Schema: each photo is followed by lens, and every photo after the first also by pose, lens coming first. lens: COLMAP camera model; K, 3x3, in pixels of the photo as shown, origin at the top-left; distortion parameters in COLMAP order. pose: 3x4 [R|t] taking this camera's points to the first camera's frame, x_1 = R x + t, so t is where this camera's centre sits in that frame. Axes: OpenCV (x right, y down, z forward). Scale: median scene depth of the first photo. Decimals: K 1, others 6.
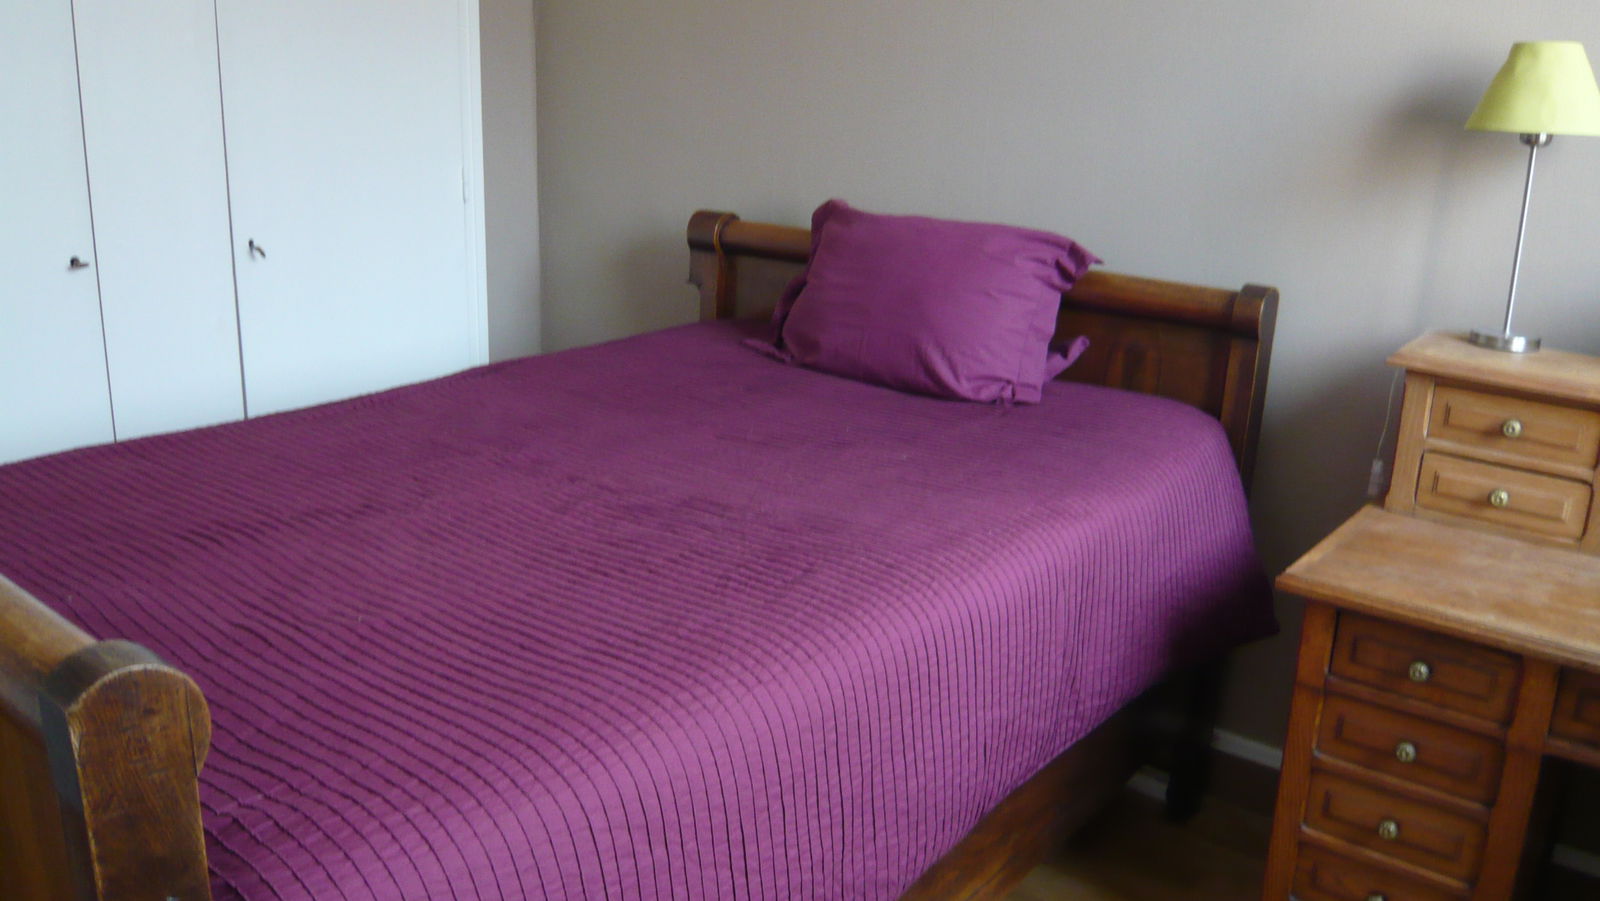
lens RADIAL K [[1331.1, 0, 800.0], [0, 1331.1, 450.5], [0, 0, 1]] dist [-0.075551, -0.006079]
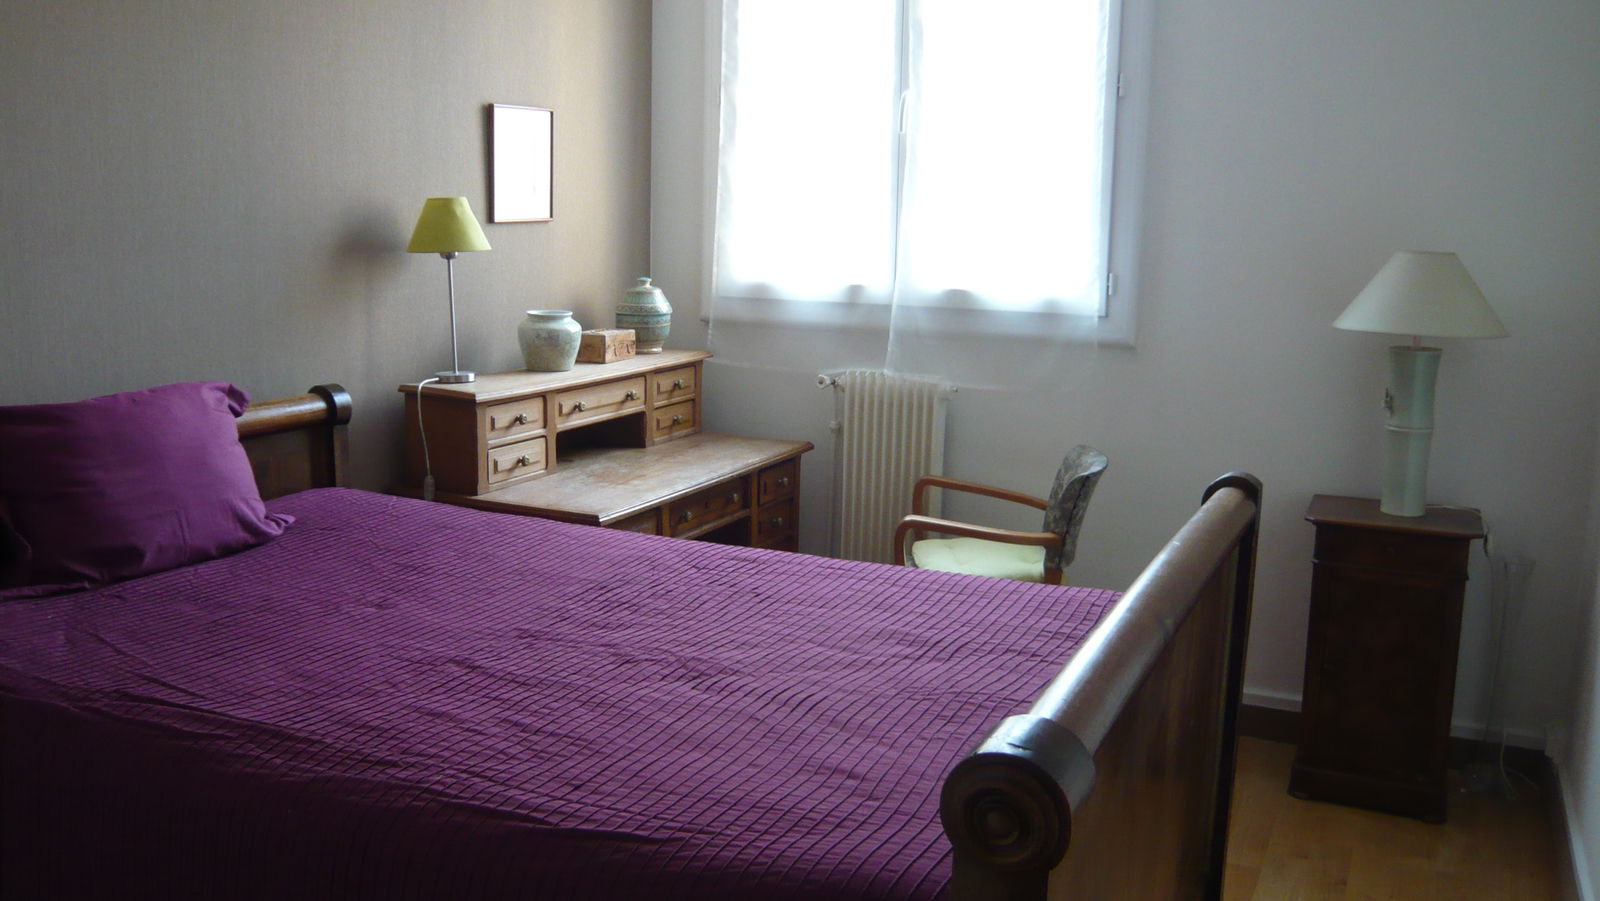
lens RADIAL K [[1331.1, 0, 800.0], [0, 1331.1, 450.5], [0, 0, 1]] dist [-0.075551, -0.006079]
pose [[-0.255494, -0.189155, 0.948126, -1.219107], [0.260401, 0.930970, 0.255904, -0.332026], [-0.931082, 0.312275, -0.188601, 1.010339]]
